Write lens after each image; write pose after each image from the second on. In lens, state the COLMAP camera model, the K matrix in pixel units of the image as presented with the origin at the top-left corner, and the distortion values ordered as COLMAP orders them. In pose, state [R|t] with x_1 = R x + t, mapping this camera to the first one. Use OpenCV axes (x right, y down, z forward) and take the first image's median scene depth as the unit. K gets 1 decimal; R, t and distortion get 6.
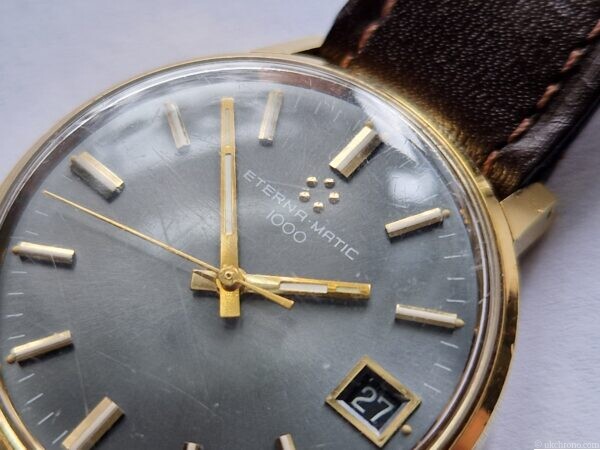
lens RADIAL K [[1265.8, 0, 296.2], [0, 1265.8, 226.6], [0, 0, 1]] dist [-0.052710, 0.000000]
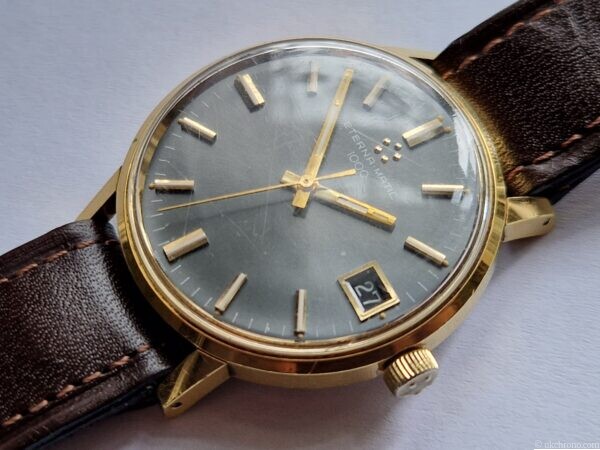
lens RADIAL K [[1265.8, 0, 305.2], [0, 1265.8, 222.3], [0, 0, 1]] dist [-0.052710, 0.000000]
pose [[0.932121, 0.326705, -0.156252, 0.179122], [-0.331788, 0.943329, -0.006890, 0.090418], [0.145146, 0.058265, 0.987693, -0.417415]]
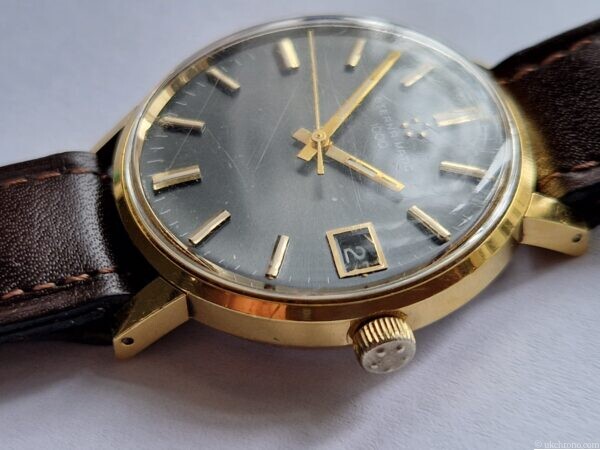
lens RADIAL K [[1265.8, 0, 293.5], [0, 1265.8, 227.2], [0, 0, 1]] dist [-0.052710, 0.000000]
pose [[0.823228, 0.437878, -0.361330, 0.434241], [-0.512547, 0.846939, -0.141386, 0.310816], [0.244114, 0.301591, 0.921657, -0.216770]]
